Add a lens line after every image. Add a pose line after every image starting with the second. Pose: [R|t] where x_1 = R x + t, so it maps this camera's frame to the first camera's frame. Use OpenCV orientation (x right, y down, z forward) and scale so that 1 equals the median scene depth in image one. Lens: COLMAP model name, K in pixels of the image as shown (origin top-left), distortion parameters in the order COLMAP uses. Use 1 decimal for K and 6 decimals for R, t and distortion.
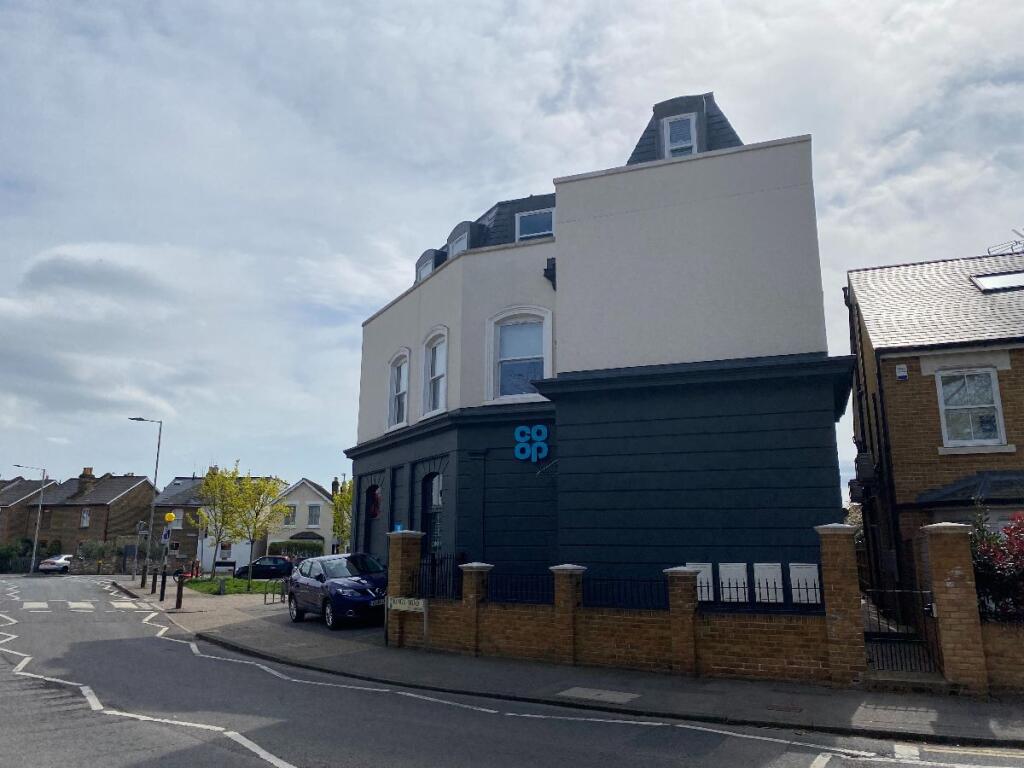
lens RADIAL K [[761.0, 0, 512.0], [0, 761.0, 384.0], [0, 0, 1]] dist [0.010089, 0.003044]
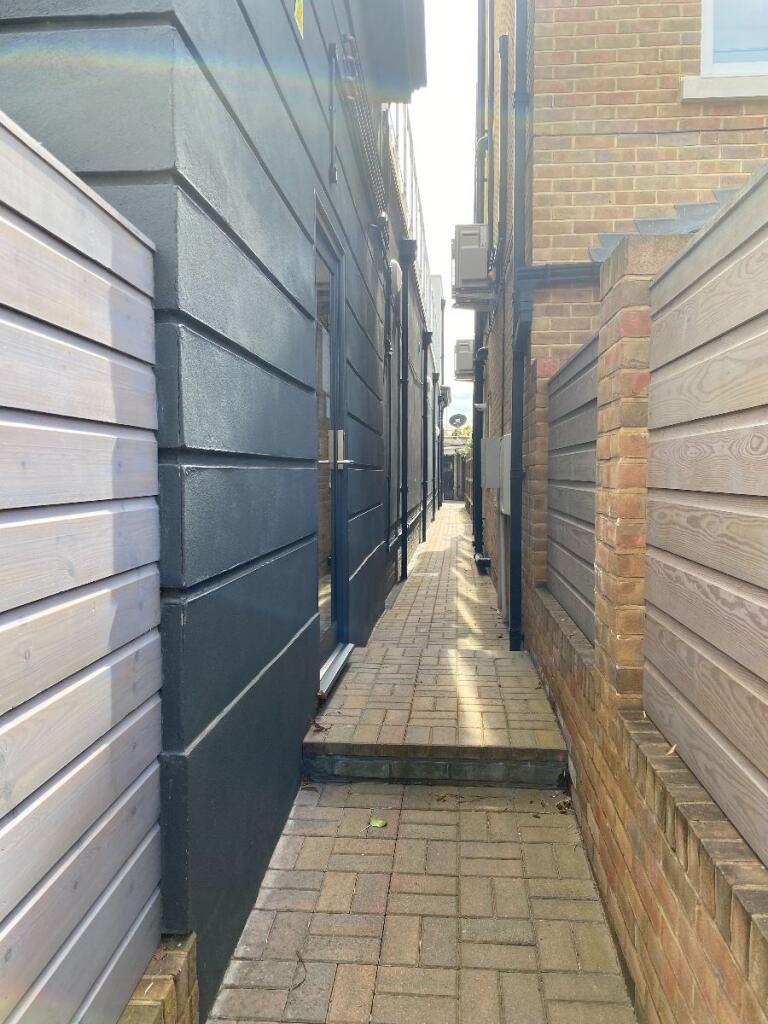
lens RADIAL K [[761.0, 0, 384.0], [0, 761.0, 512.0], [0, 0, 1]] dist [0.010089, 0.003044]
pose [[0.959078, -0.015309, 0.282727, 0.363908], [-0.062009, 0.962940, 0.262492, 0.173790], [-0.276268, -0.269282, 0.922585, 0.717867]]
